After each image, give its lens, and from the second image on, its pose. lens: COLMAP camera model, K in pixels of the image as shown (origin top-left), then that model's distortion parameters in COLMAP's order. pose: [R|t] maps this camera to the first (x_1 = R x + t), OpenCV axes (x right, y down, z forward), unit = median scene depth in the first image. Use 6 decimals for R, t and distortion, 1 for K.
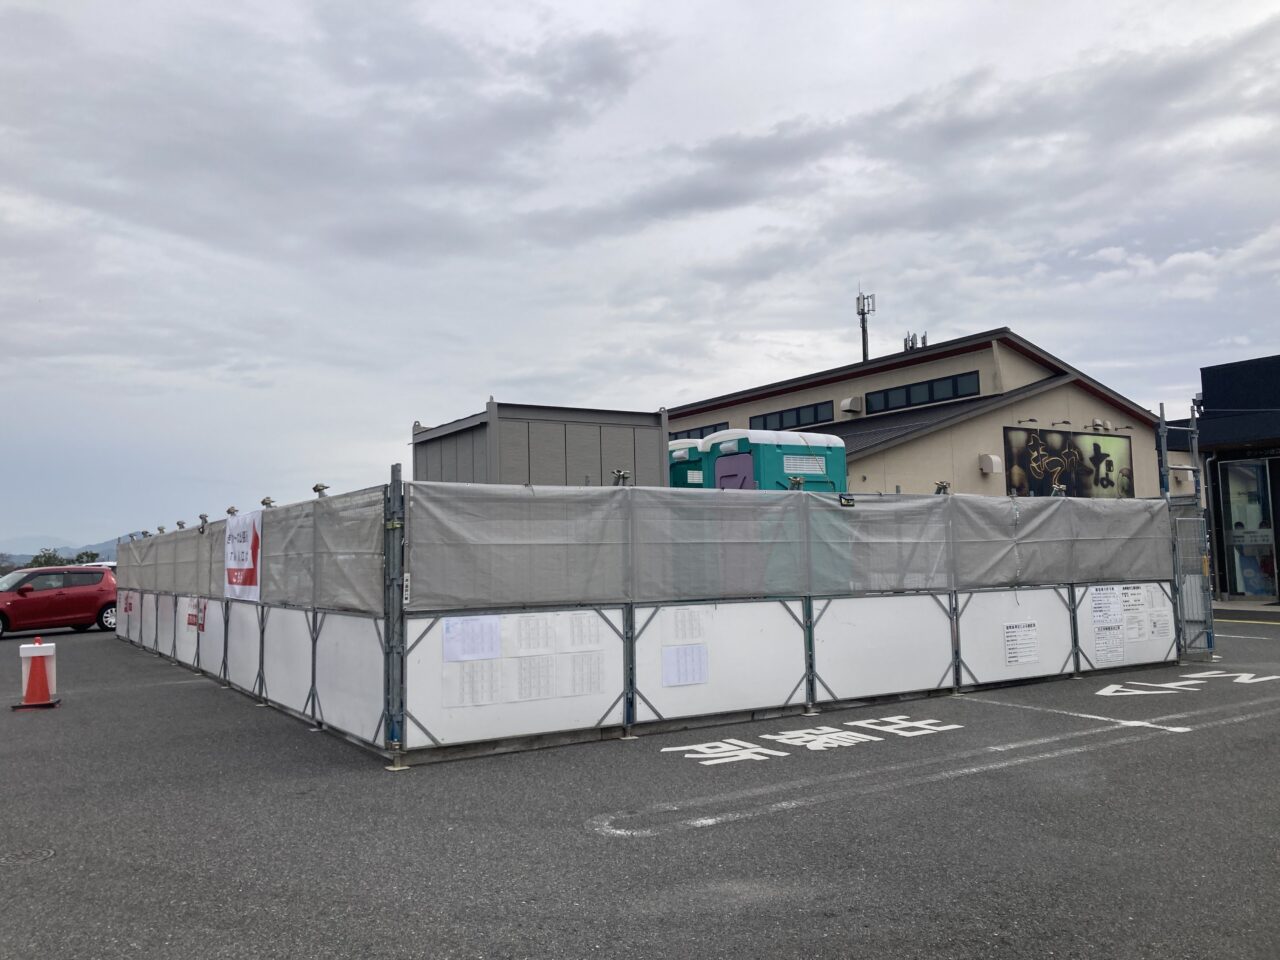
lens RADIAL K [[1050.1, 0, 640.0], [0, 1050.1, 480.0], [0, 0, 1]] dist [0.000980, -0.001176]
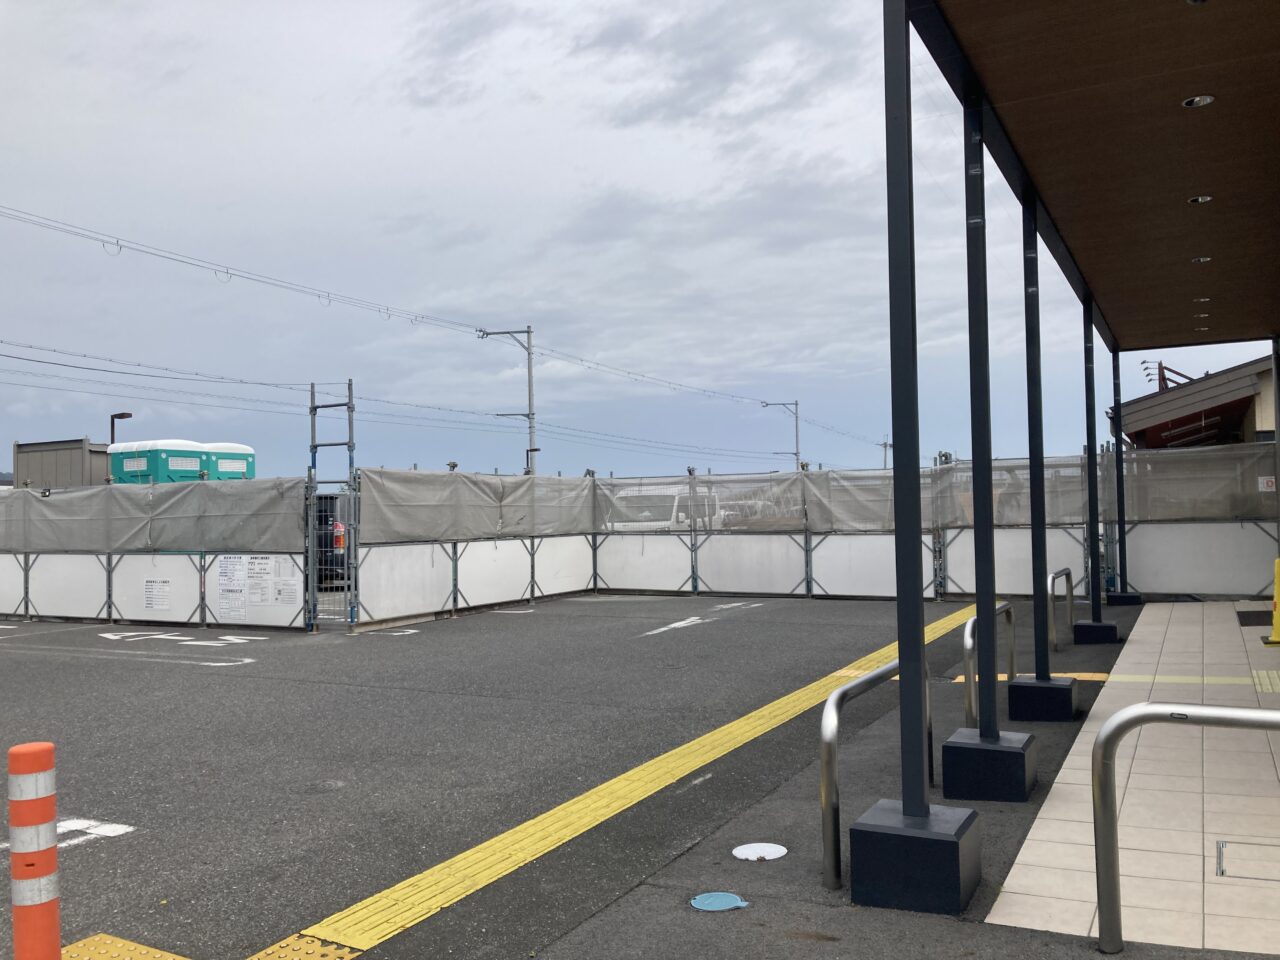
lens RADIAL K [[1050.1, 0, 640.0], [0, 1050.1, 480.0], [0, 0, 1]] dist [0.000980, -0.001176]
pose [[0.501546, 0.004267, -0.865121, 1.712355], [0.093158, 0.993907, 0.058910, -0.008937], [0.860101, -0.110140, 0.498092, 0.831224]]
